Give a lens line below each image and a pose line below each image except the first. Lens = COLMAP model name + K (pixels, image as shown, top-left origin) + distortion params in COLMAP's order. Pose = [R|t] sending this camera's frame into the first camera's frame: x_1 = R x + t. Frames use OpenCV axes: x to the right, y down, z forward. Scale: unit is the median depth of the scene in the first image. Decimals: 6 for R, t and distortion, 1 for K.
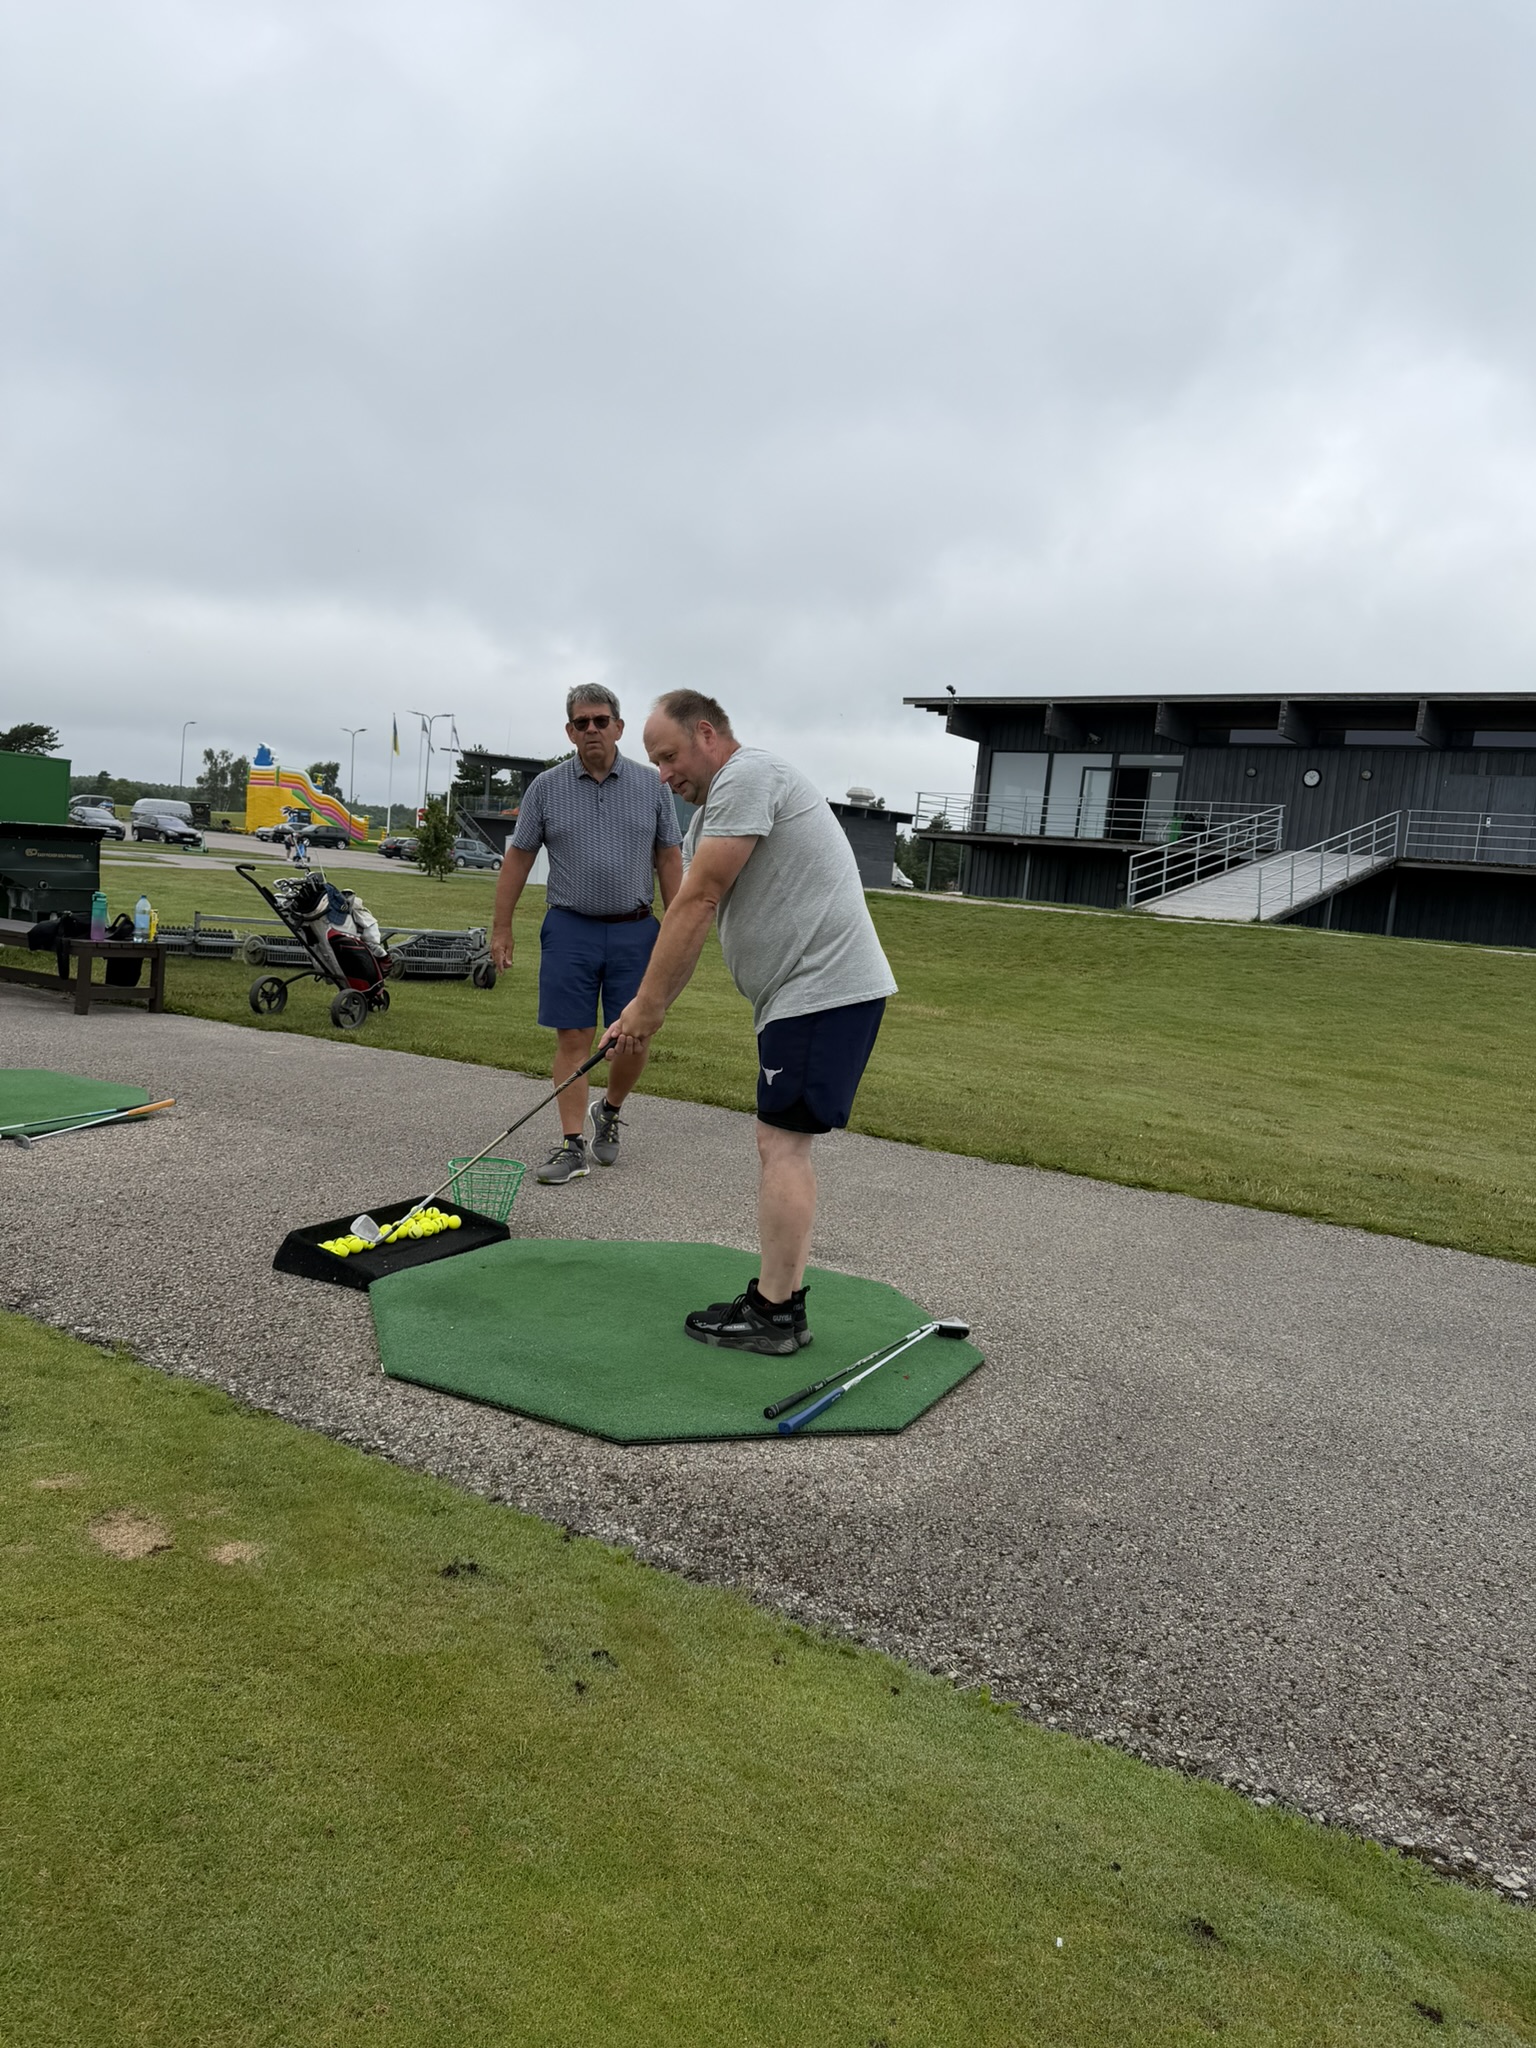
lens RADIAL K [[1436.6, 0, 758.9], [0, 1436.6, 1016.6], [0, 0, 1]] dist [0.172106, -0.362257]
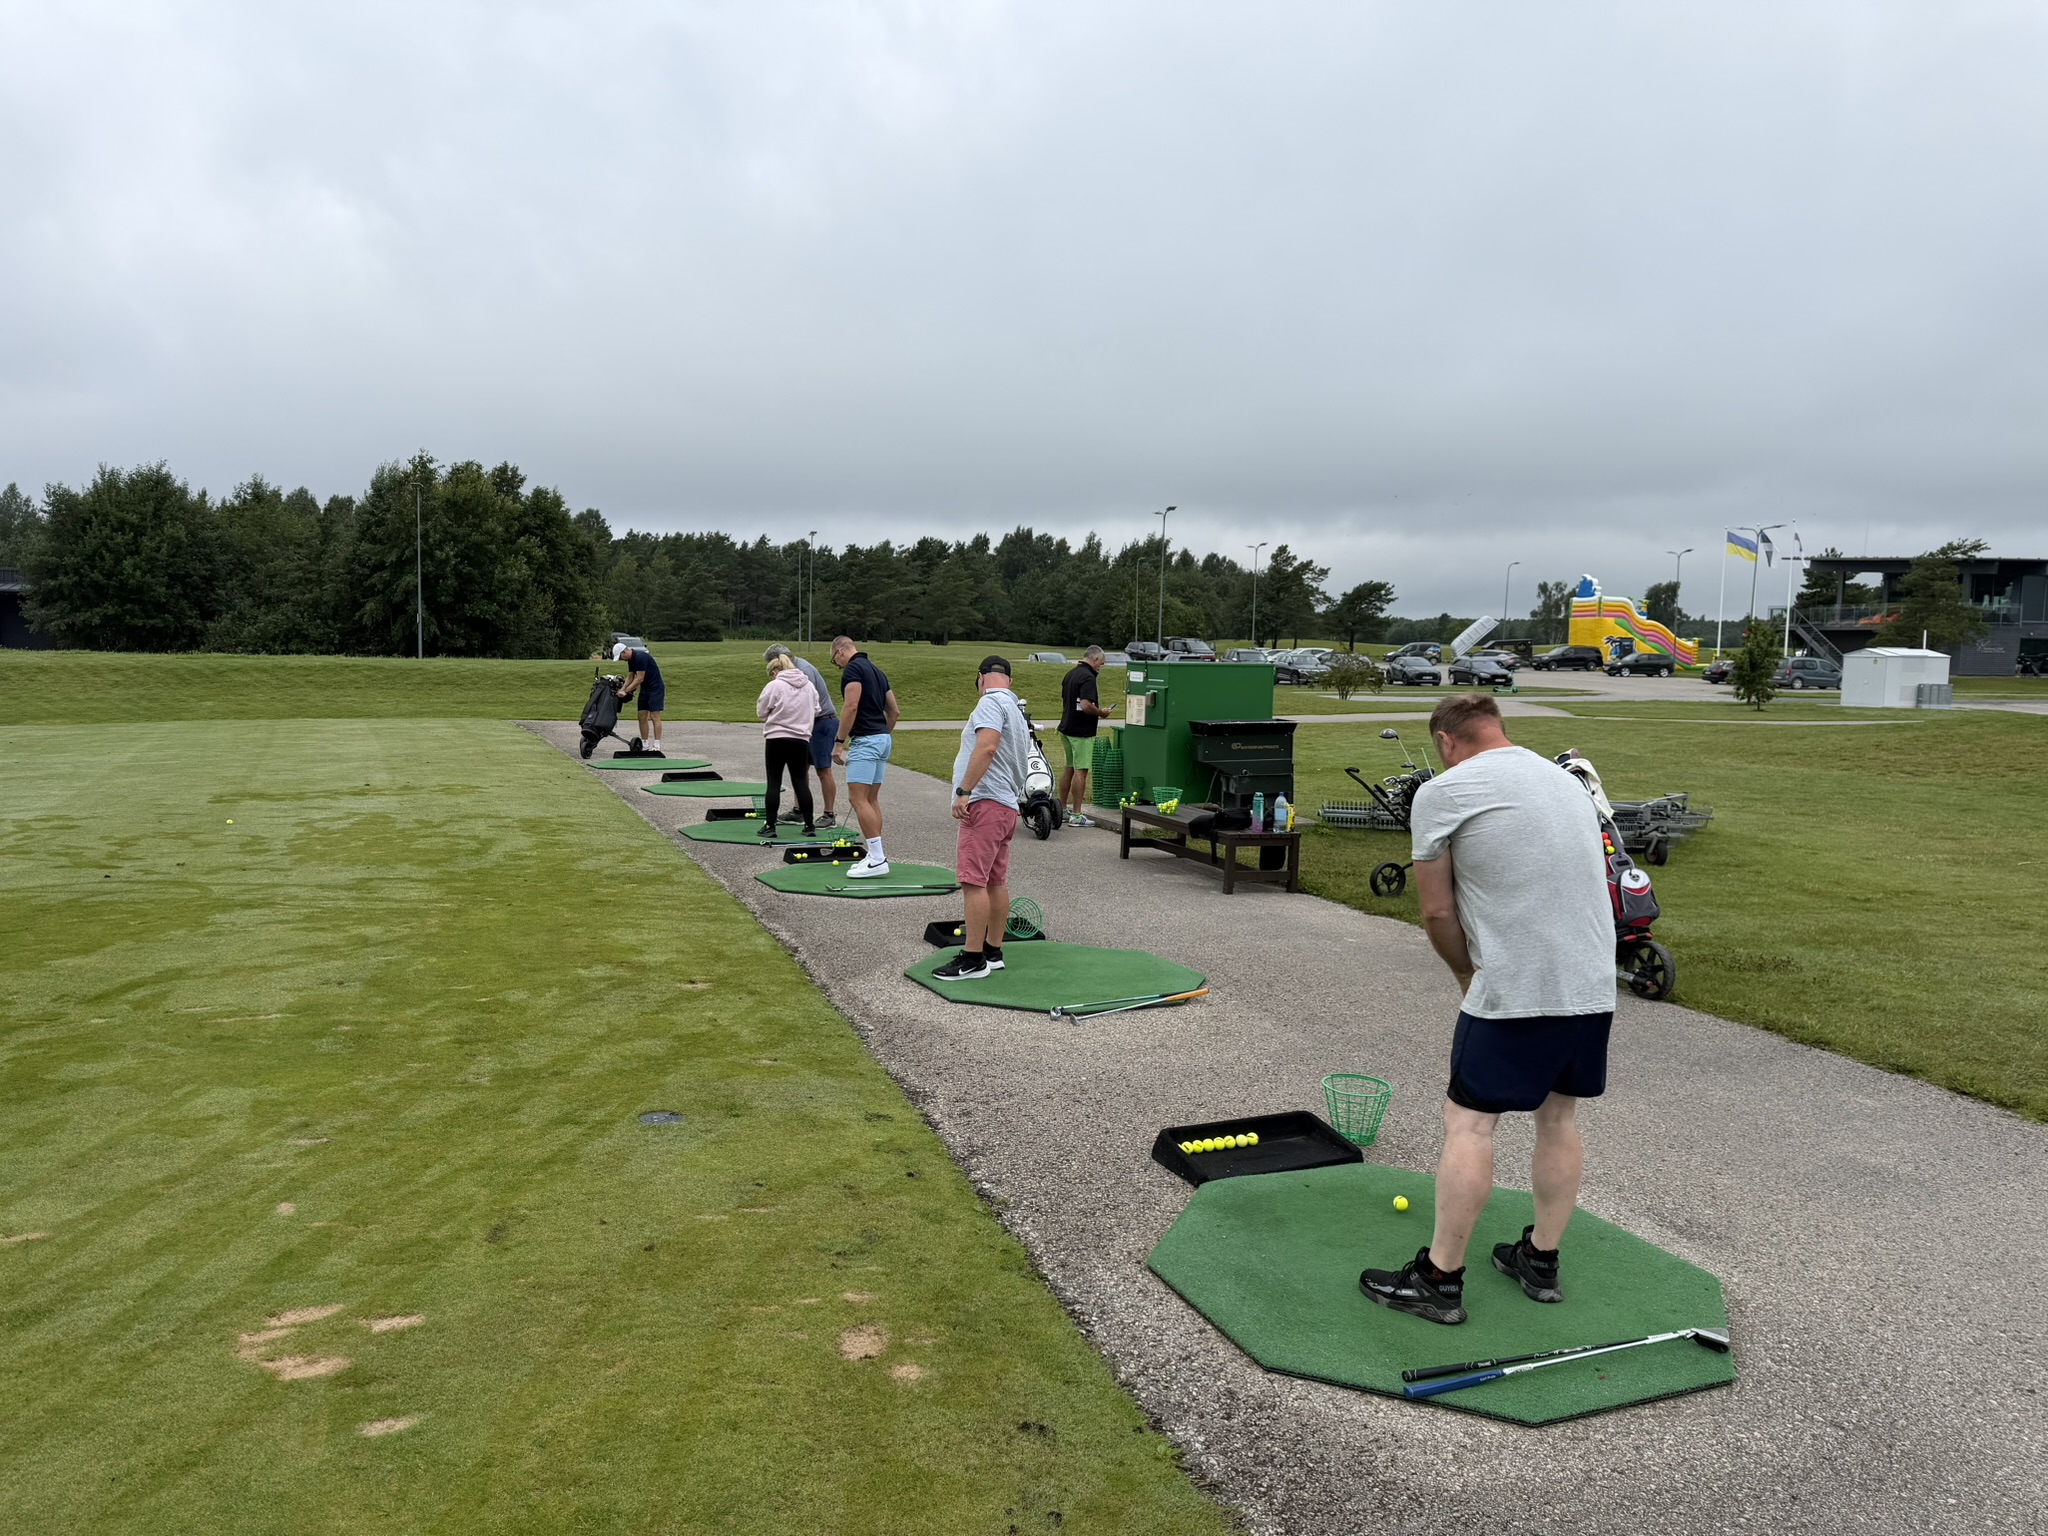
lens RADIAL K [[1436.0, 0, 1012.6], [0, 1436.0, 763.3], [0, 0, 1]] dist [0.134627, -0.208802]
pose [[0.755460, -0.020794, -0.654865, 0.173536], [-0.015034, 0.998683, -0.049054, -0.044840], [0.655023, 0.046903, 0.754152, -0.021088]]
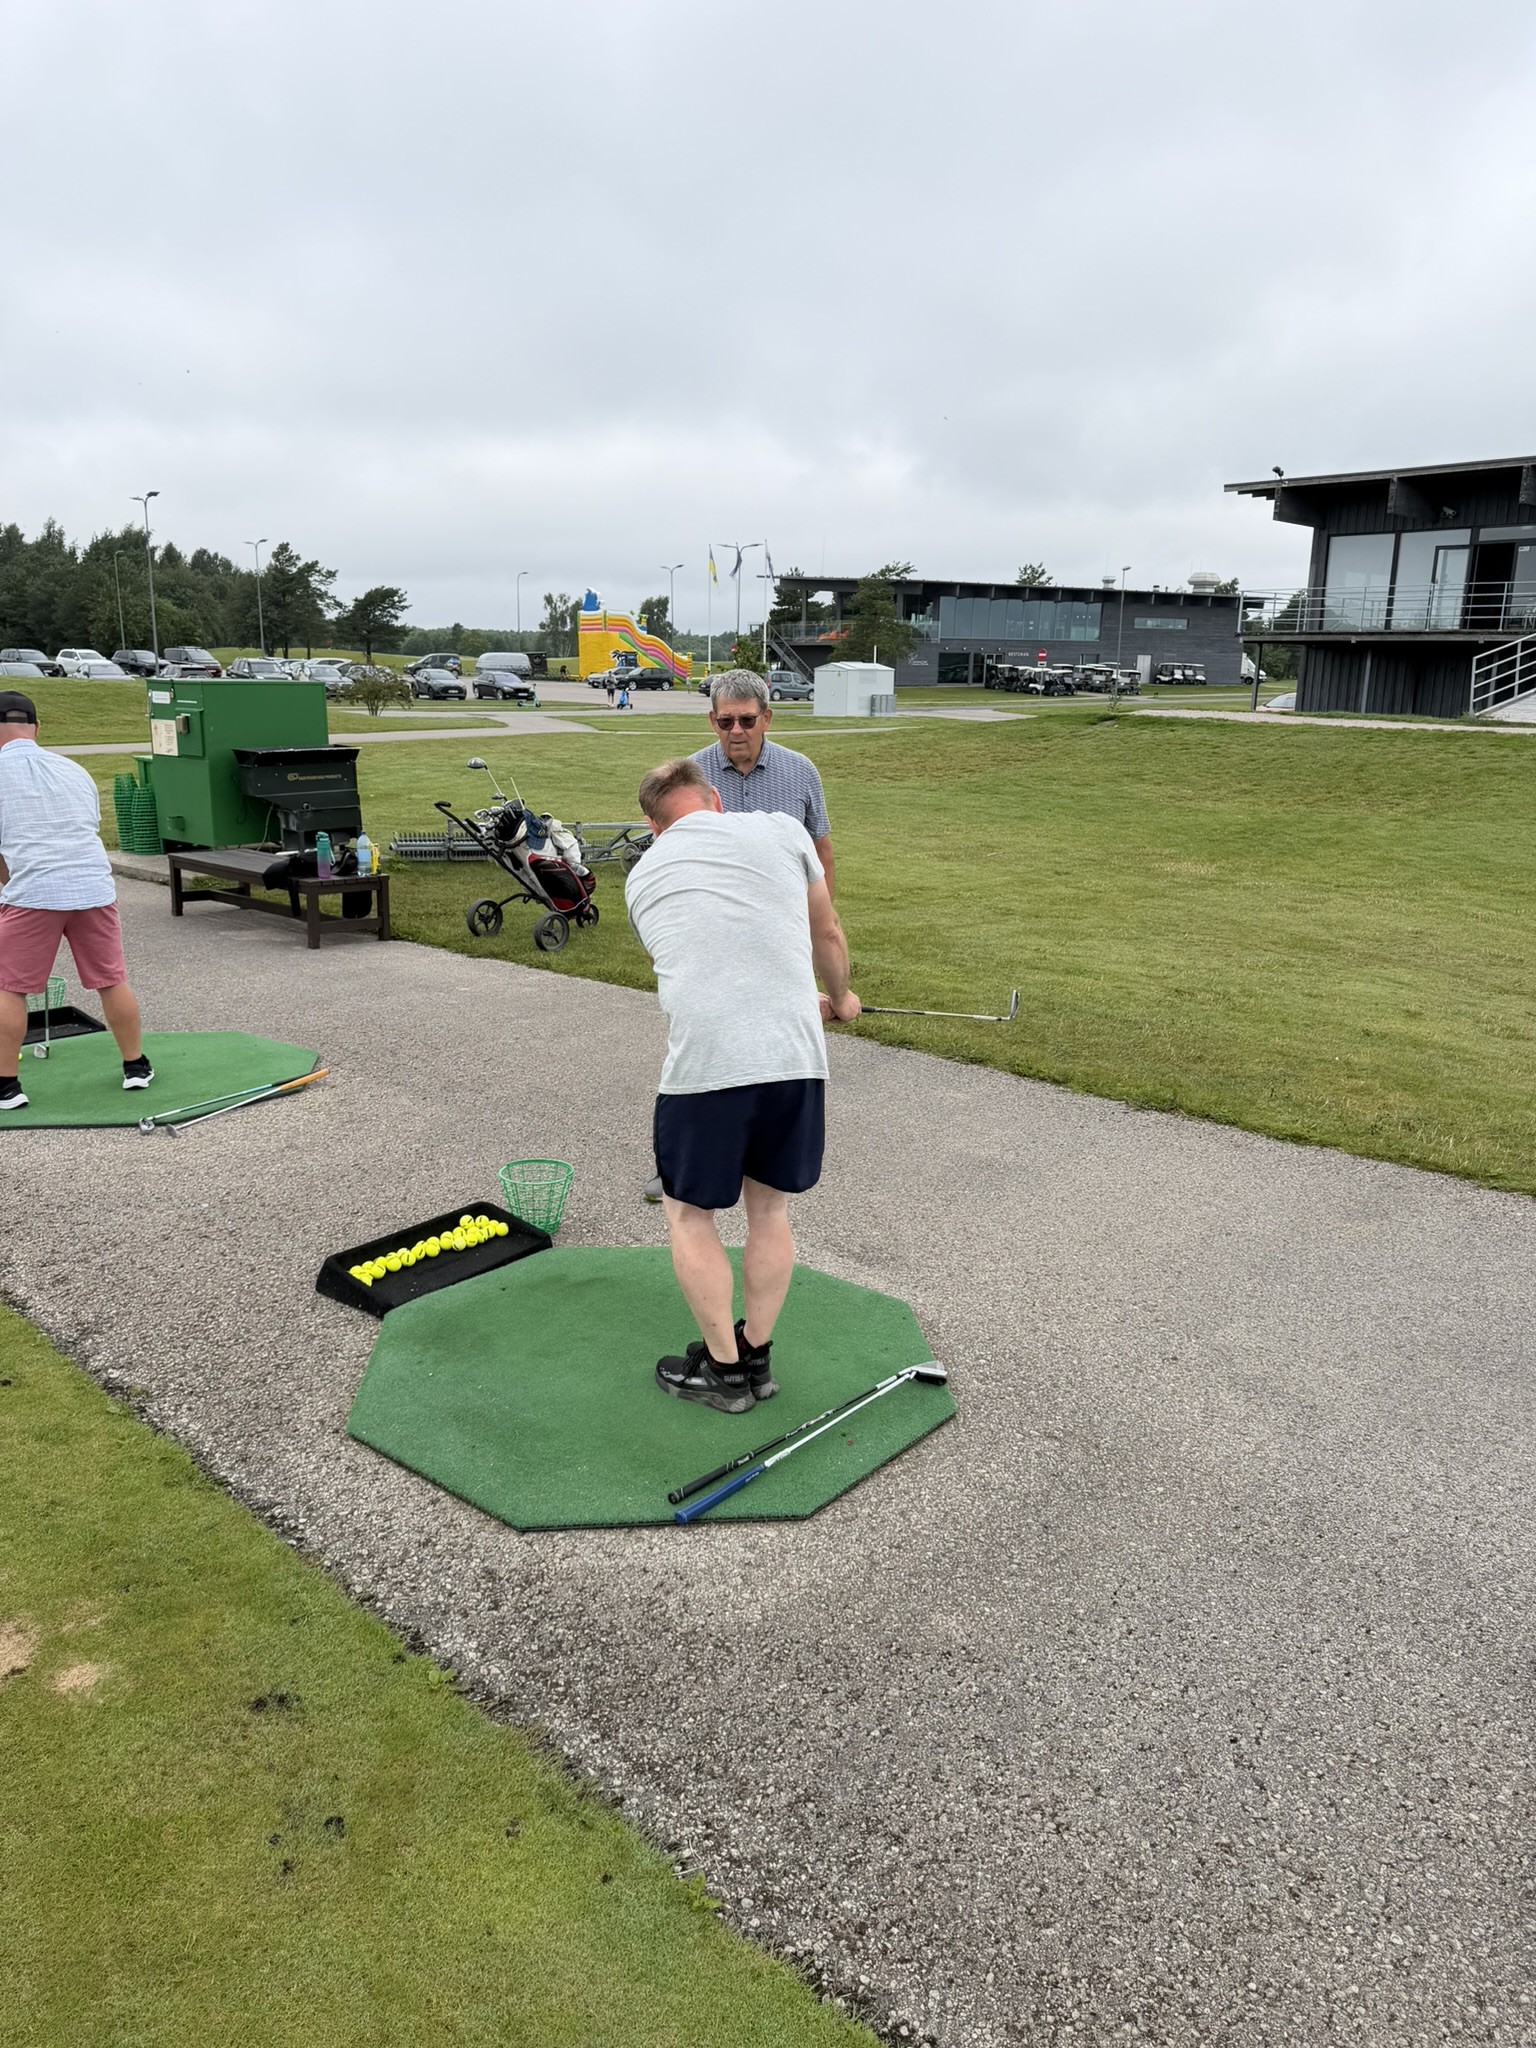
lens RADIAL K [[1436.6, 0, 758.9], [0, 1436.6, 1016.6], [0, 0, 1]] dist [0.172106, -0.362257]
pose [[0.972055, -0.019361, -0.233952, 0.103513], [0.048643, 0.991576, 0.120048, -0.060488], [0.229656, -0.128073, 0.964808, 0.022828]]
